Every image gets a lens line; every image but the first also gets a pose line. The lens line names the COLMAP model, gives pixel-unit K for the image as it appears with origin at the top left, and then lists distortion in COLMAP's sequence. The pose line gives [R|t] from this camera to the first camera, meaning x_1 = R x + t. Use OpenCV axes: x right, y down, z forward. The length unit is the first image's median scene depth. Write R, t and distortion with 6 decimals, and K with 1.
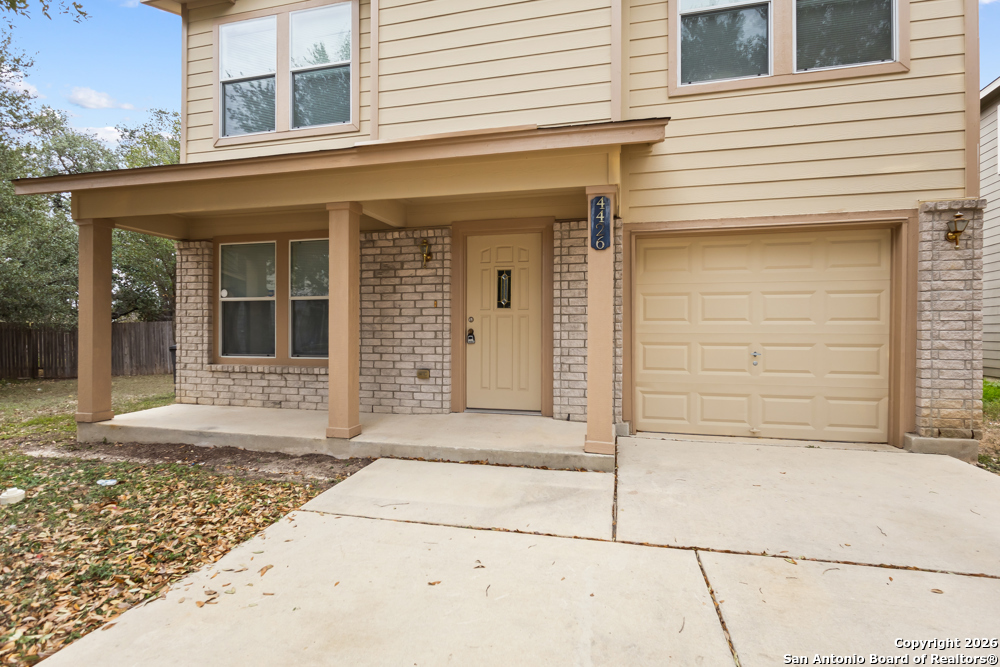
lens RADIAL K [[486.7, 0, 500.0], [0, 486.7, 333.5], [0, 0, 1]] dist [-0.002188, 0.000657]
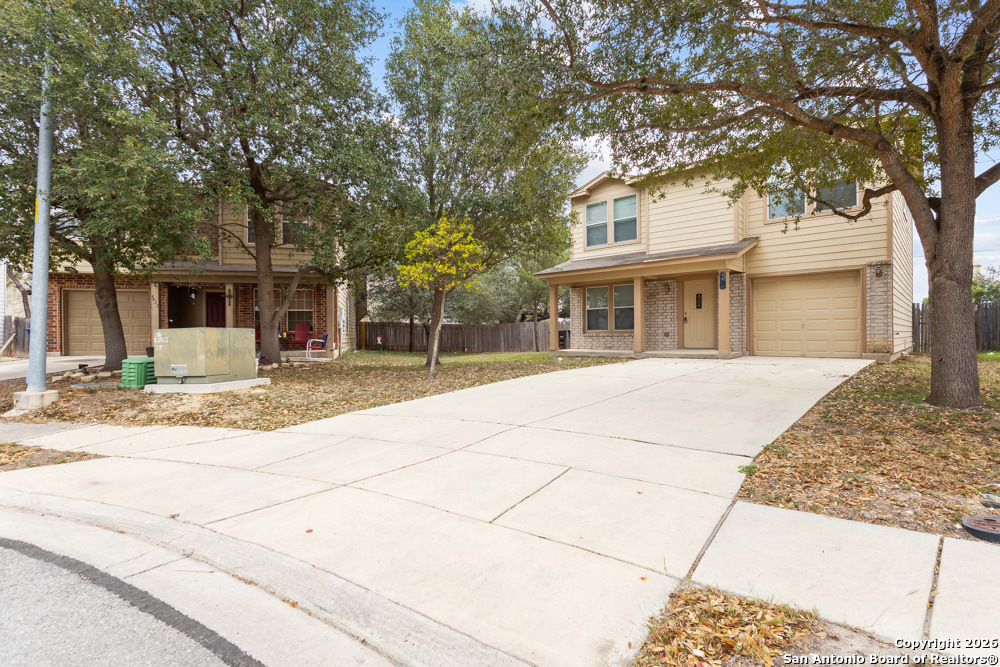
lens RADIAL K [[486.7, 0, 500.0], [0, 486.7, 333.5], [0, 0, 1]] dist [-0.002188, 0.000657]
pose [[0.872833, -0.008875, -0.487938, 0.366265], [0.004896, 0.999944, -0.009430, 0.105009], [0.487994, 0.005842, 0.872827, -1.869678]]
